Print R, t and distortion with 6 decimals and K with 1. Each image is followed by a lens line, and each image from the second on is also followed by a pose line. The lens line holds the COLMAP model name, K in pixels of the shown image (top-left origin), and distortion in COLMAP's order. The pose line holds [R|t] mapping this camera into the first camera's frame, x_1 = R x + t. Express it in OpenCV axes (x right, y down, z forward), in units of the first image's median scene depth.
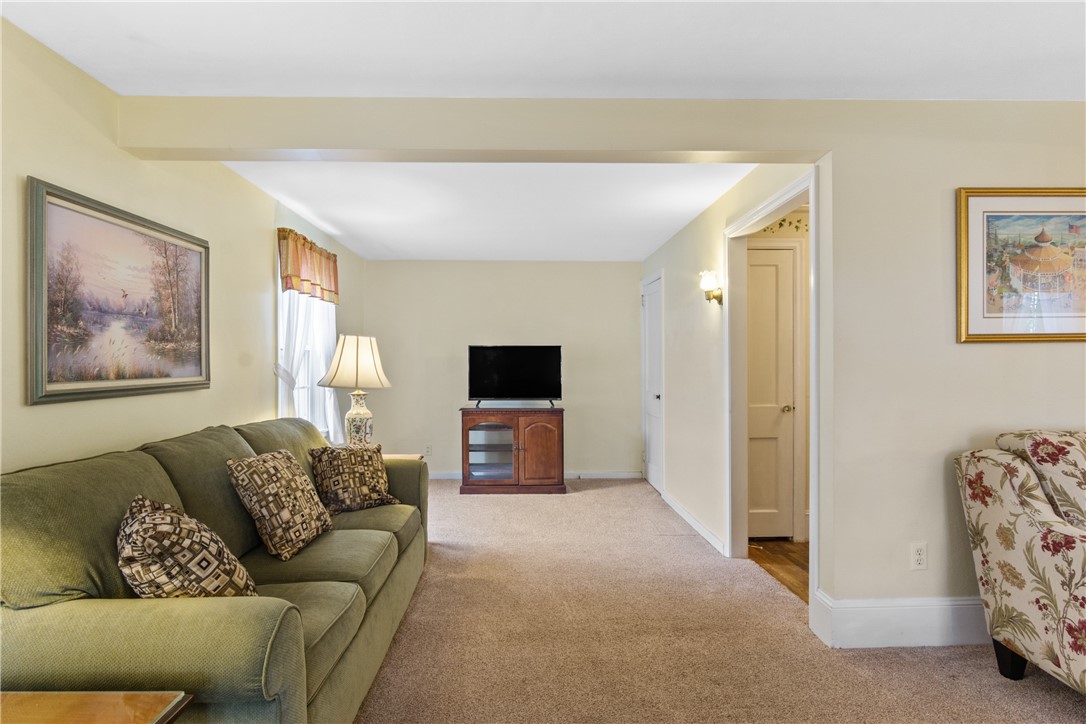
lens RADIAL K [[582.5, 0, 541.8], [0, 582.5, 357.8], [0, 0, 1]] dist [-0.012179, 0.001677]
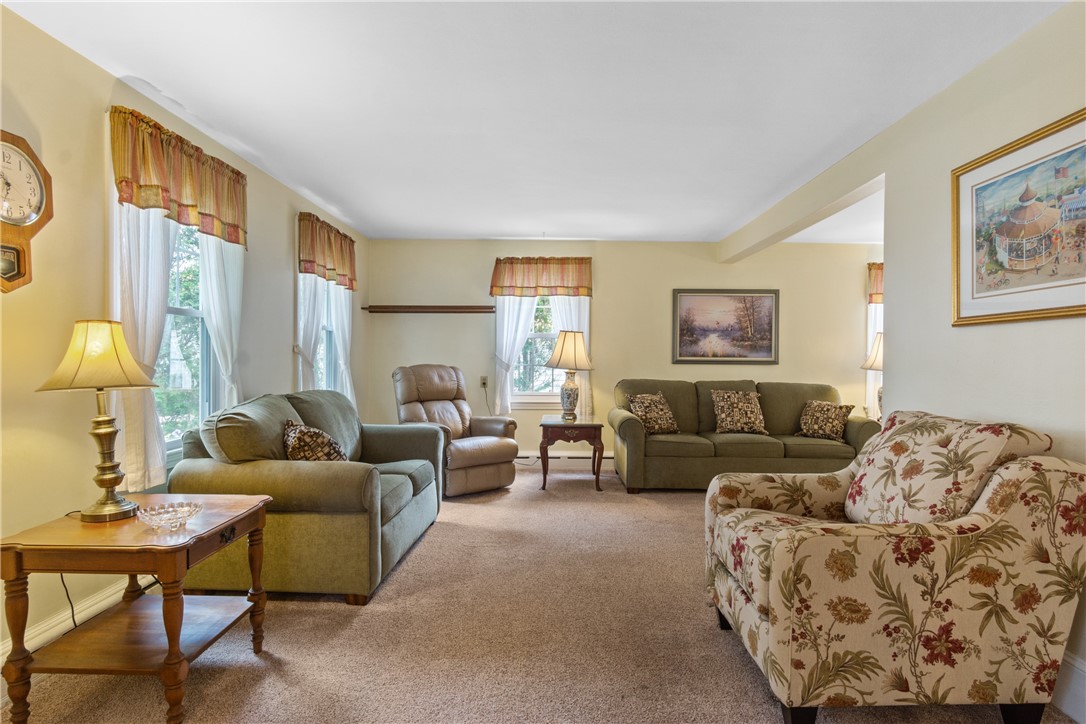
lens RADIAL K [[582.5, 0, 538.3], [0, 582.5, 358.9], [0, 0, 1]] dist [-0.012179, 0.001677]
pose [[-0.047084, 0.009796, -0.998843, 1.734855], [-0.007409, 0.999921, 0.010156, 0.024168], [0.998863, 0.007878, -0.047008, 0.337852]]
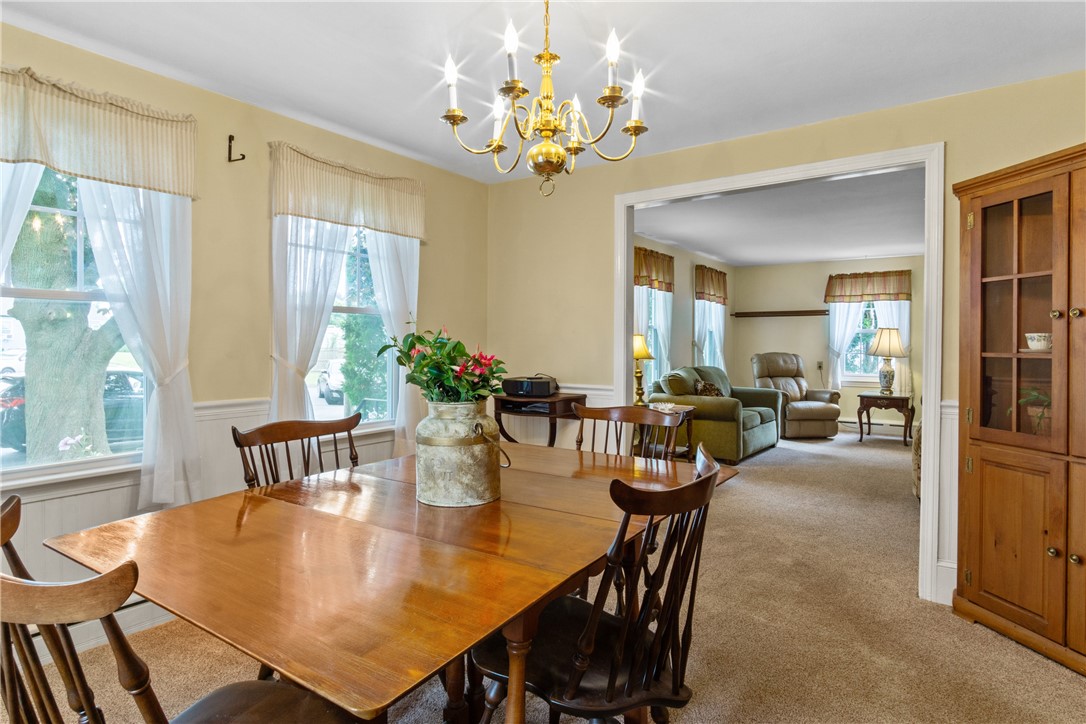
lens RADIAL K [[582.5, 0, 537.9], [0, 582.5, 350.6], [0, 0, 1]] dist [-0.012179, 0.001677]
pose [[-0.607303, 0.013175, -0.794361, 2.964362], [-0.001803, 0.999837, 0.017962, 0.004006], [0.794469, 0.012341, -0.607180, 0.740634]]
